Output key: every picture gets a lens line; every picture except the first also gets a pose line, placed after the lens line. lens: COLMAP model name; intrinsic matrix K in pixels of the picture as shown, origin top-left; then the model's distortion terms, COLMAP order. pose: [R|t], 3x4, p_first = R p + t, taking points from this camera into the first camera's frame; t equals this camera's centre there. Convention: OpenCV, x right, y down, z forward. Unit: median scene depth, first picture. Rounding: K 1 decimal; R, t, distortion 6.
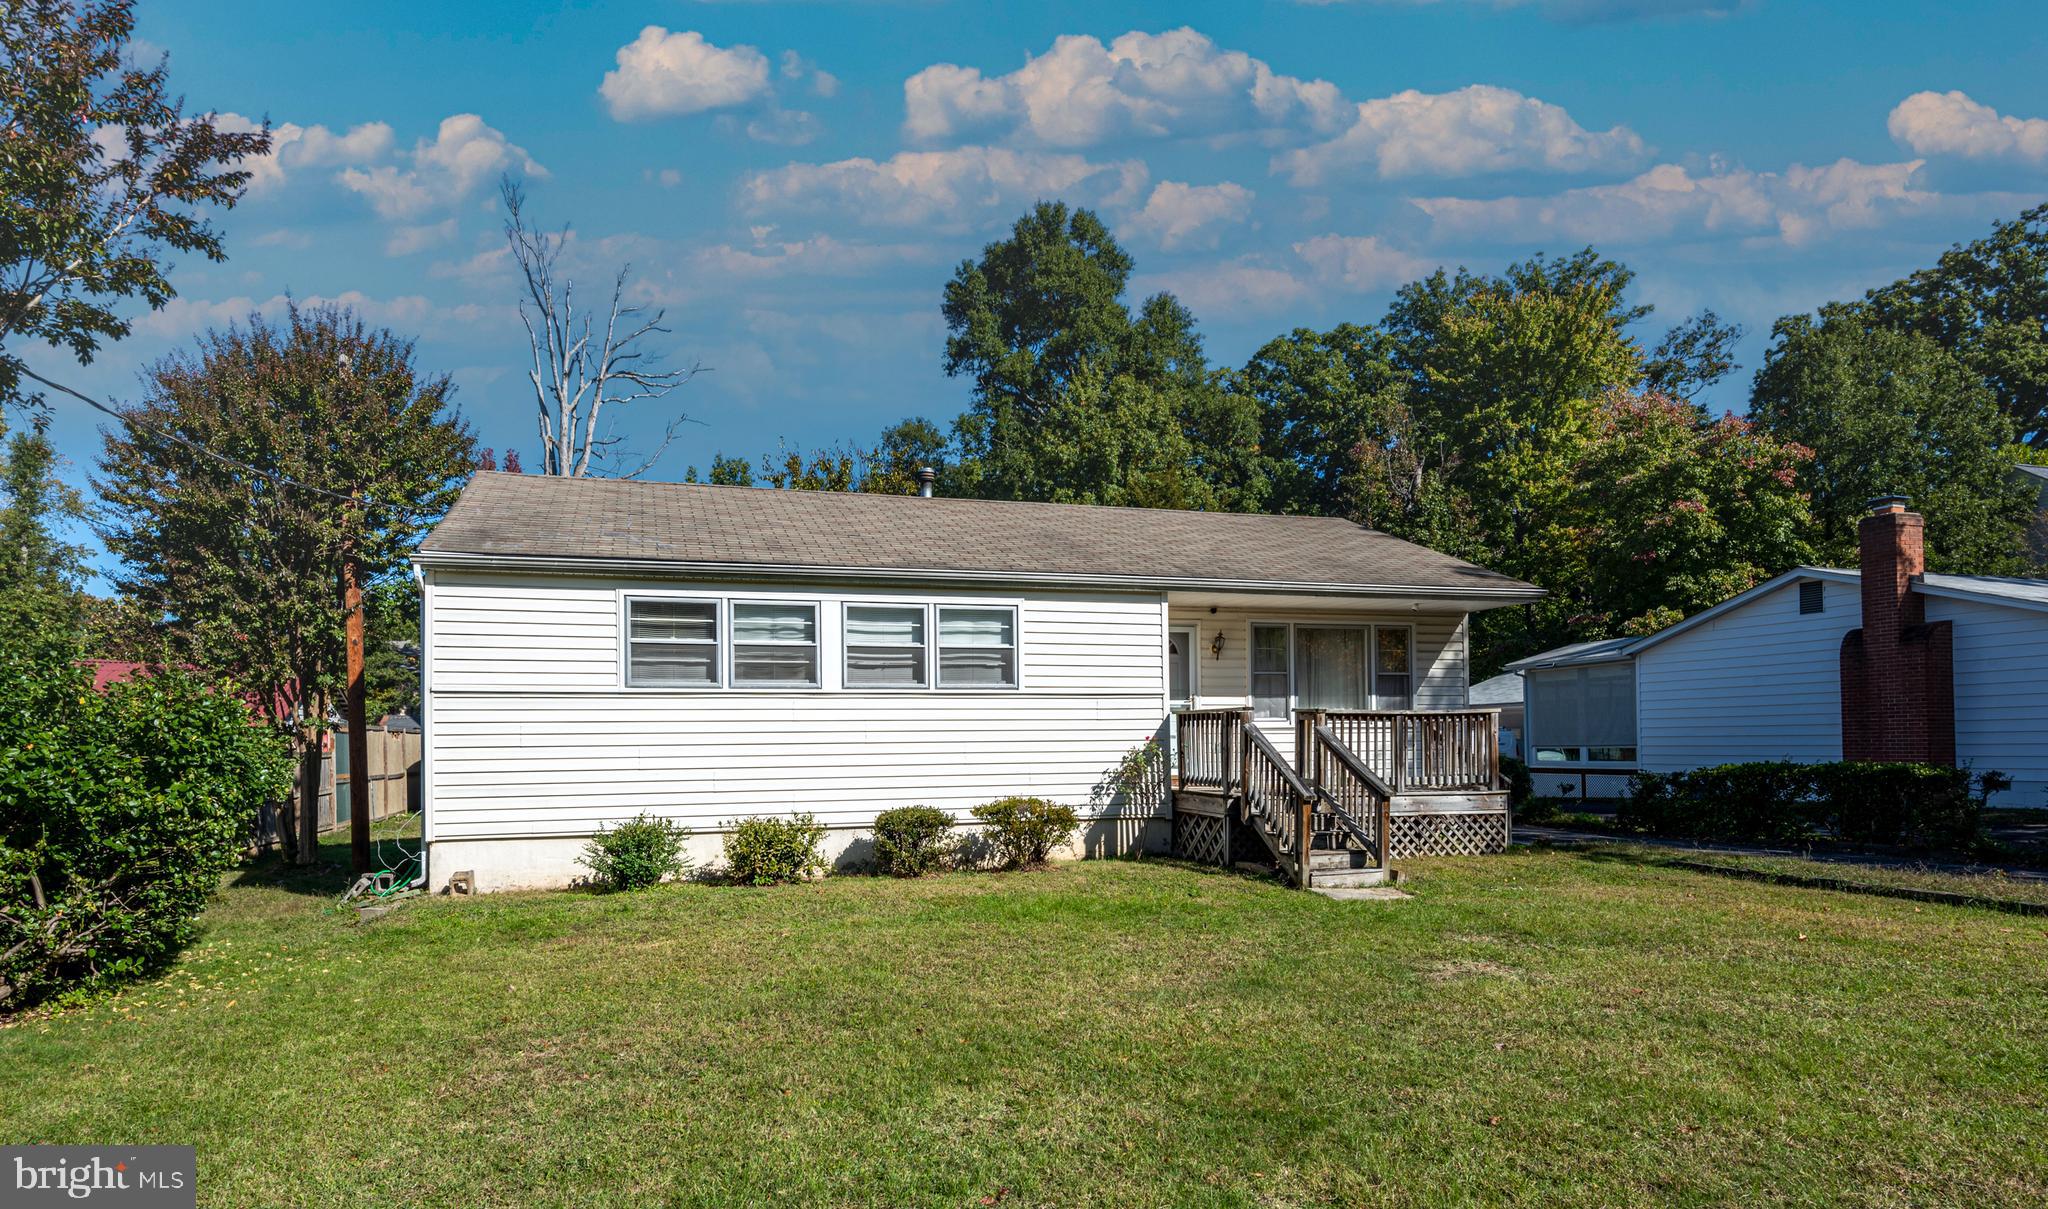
lens RADIAL K [[1290.7, 0, 988.4], [0, 1290.7, 650.3], [0, 0, 1]] dist [0.057130, 0.005139]
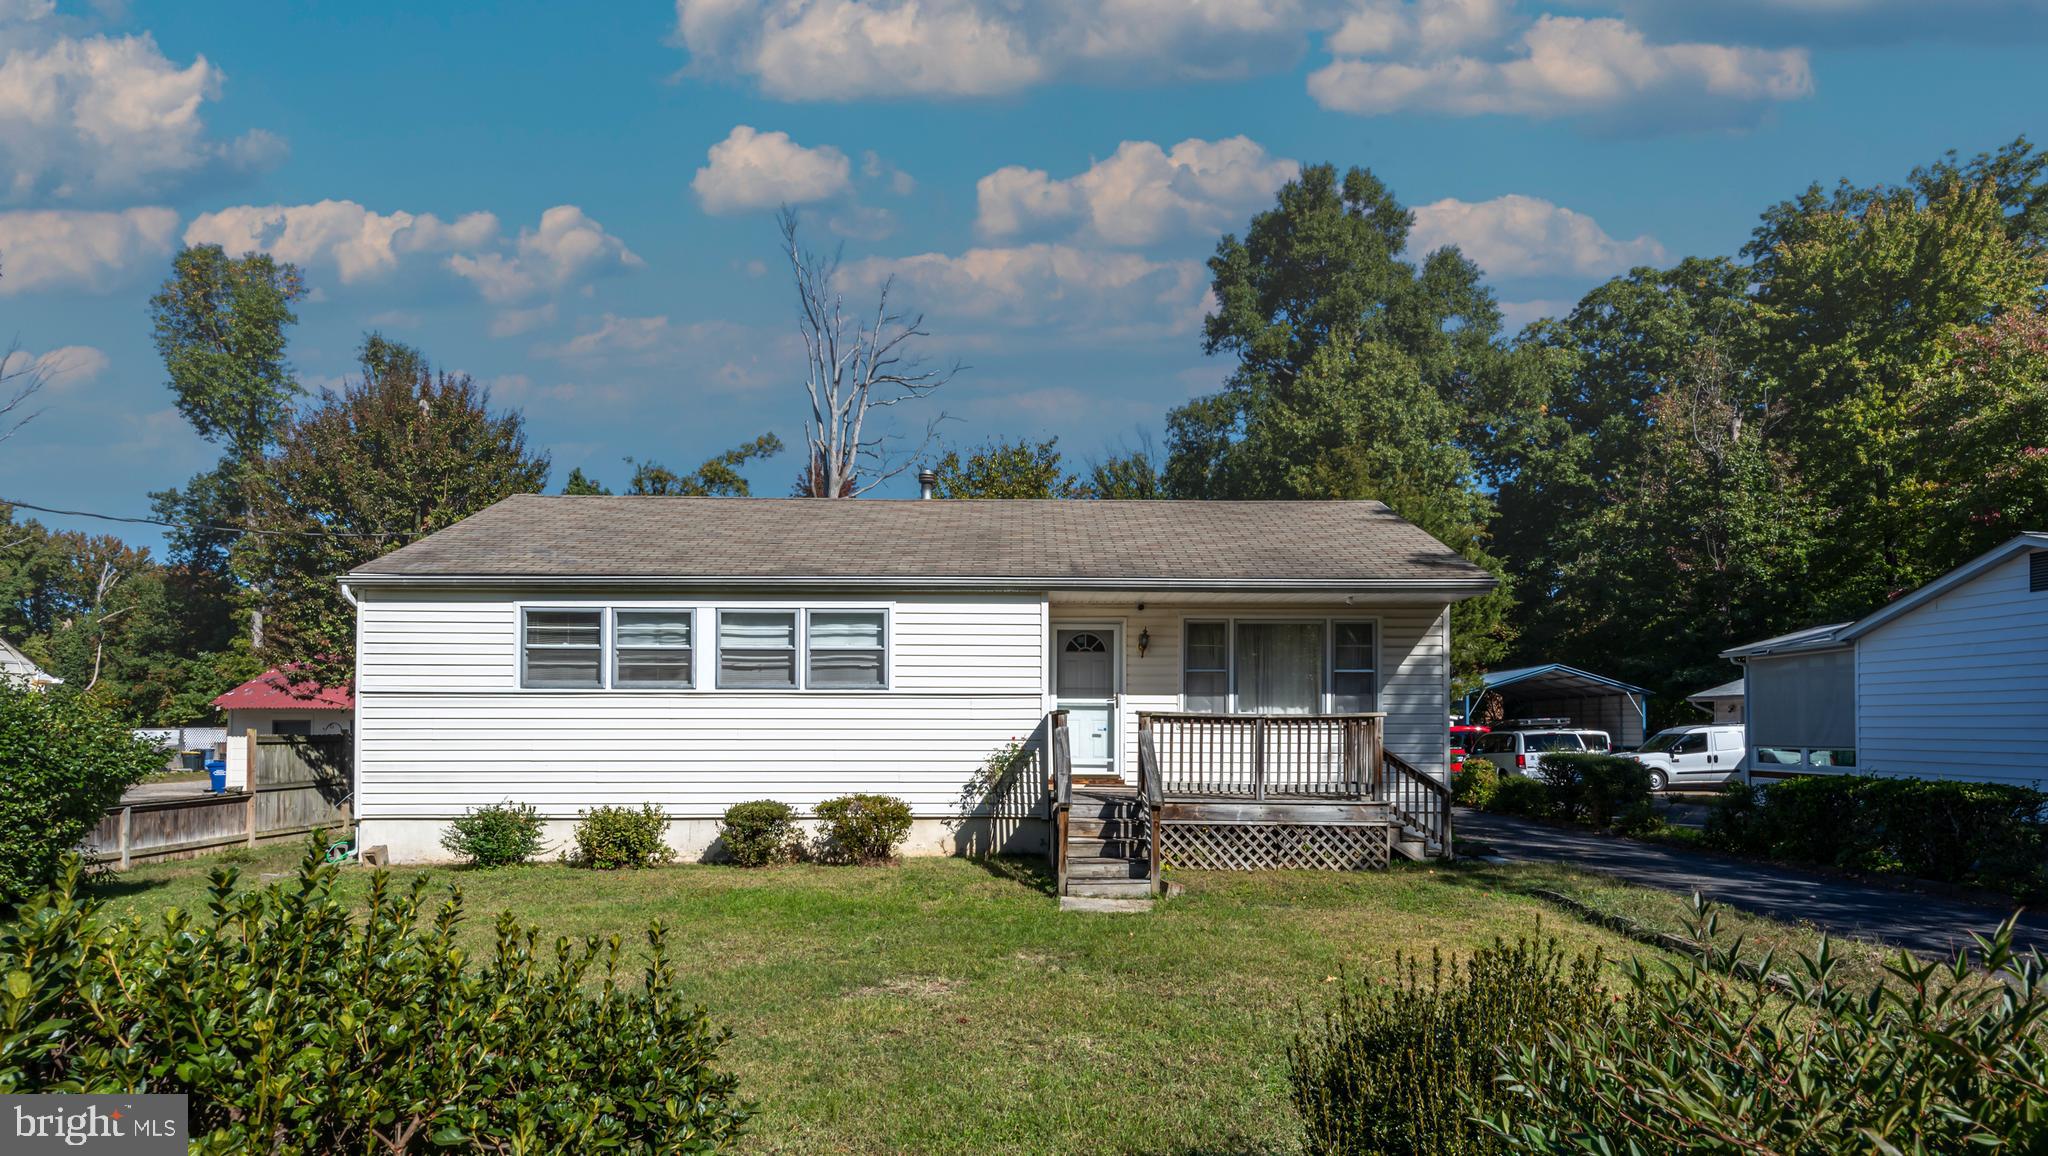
lens RADIAL K [[1307.8, 0, 1011.8], [0, 1307.8, 613.2], [0, 0, 1]] dist [0.039719, -0.009778]
pose [[0.950779, -0.012935, -0.309600, 0.425902], [0.009652, 0.999880, -0.012134, -0.016326], [0.309719, 0.008548, 0.950790, 0.034083]]
